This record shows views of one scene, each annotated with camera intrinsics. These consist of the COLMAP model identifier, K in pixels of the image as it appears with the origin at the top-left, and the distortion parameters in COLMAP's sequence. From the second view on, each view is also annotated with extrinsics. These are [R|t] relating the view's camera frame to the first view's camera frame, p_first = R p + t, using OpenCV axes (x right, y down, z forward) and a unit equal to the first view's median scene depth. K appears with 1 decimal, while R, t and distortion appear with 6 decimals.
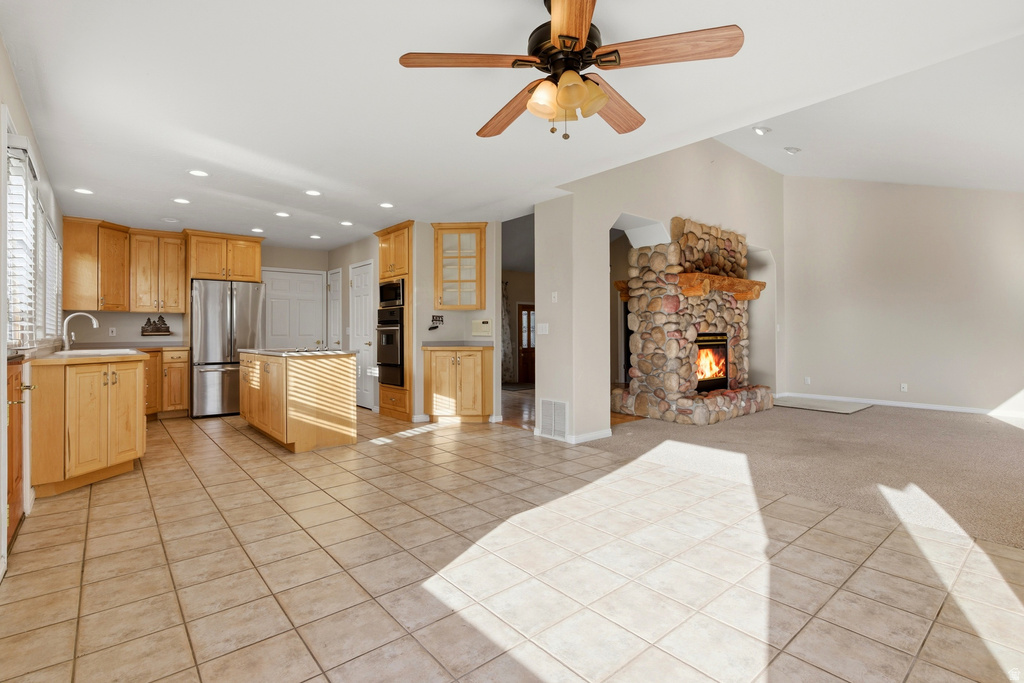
lens RADIAL K [[471.4, 0, 518.4], [0, 471.4, 328.7], [0, 0, 1]] dist [-0.016888, 0.002769]
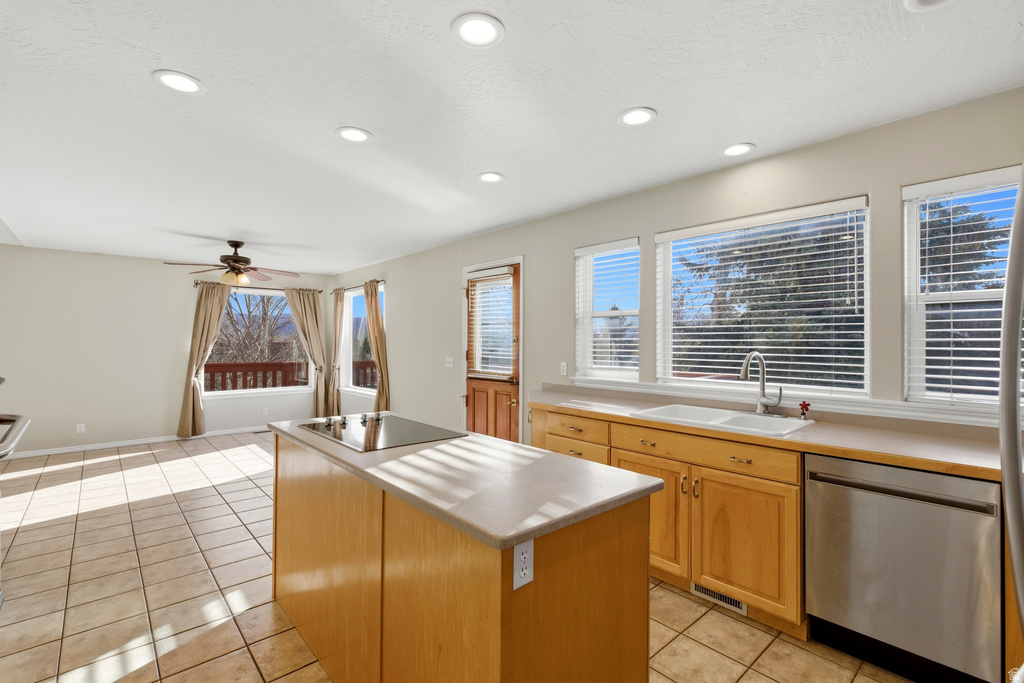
lens RADIAL K [[471.4, 0, 520.1], [0, 471.4, 342.3], [0, 0, 1]] dist [-0.016888, 0.002769]
pose [[-0.999873, 0.000944, -0.015881, -0.459510], [0.000990, 0.999995, -0.002845, -0.032774], [0.015879, -0.002861, -0.999870, 1.139264]]
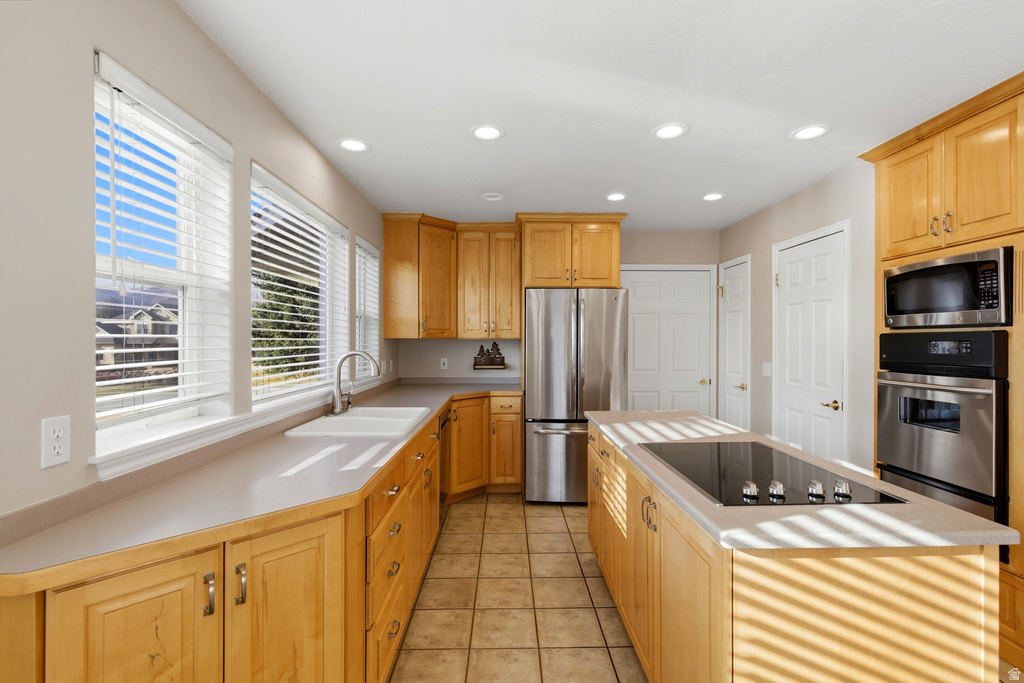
lens RADIAL K [[471.4, 0, 514.4], [0, 471.4, 338.2], [0, 0, 1]] dist [-0.016888, 0.002769]
pose [[0.762569, 0.003067, -0.646899, -0.279108], [0.000326, 0.999987, 0.005125, -0.039136], [0.646907, -0.004119, 0.762558, 0.480318]]
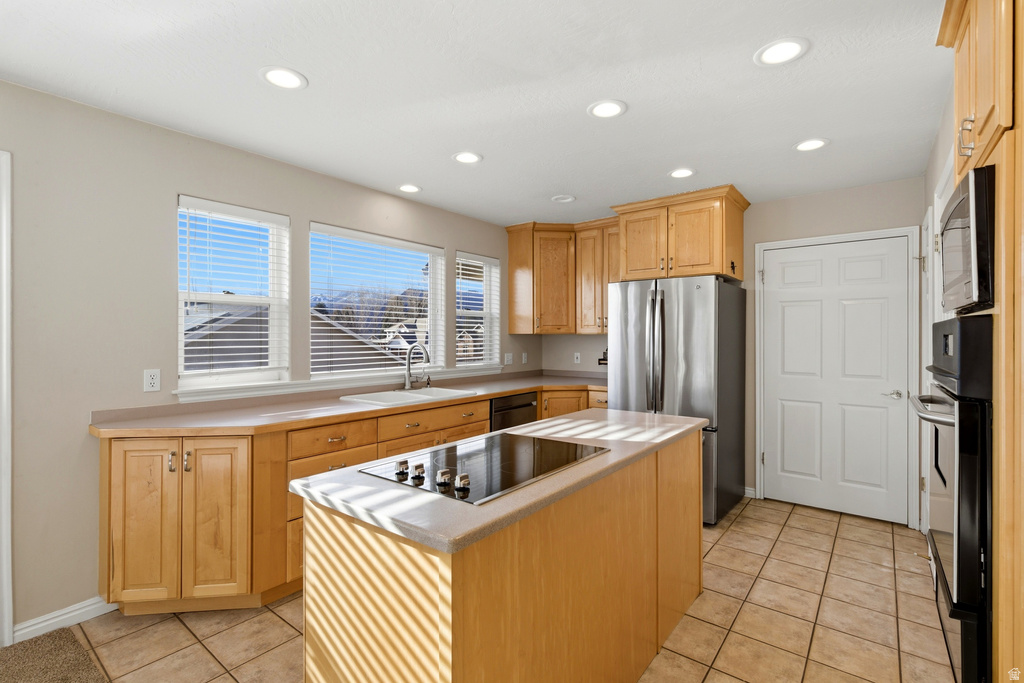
lens RADIAL K [[471.4, 0, 508.6], [0, 471.4, 337.8], [0, 0, 1]] dist [-0.016888, 0.002769]
pose [[0.191834, 0.006613, -0.981405, -0.089332], [0.006725, 0.999945, 0.008053, -0.035576], [0.981404, -0.008145, 0.191779, 0.719647]]
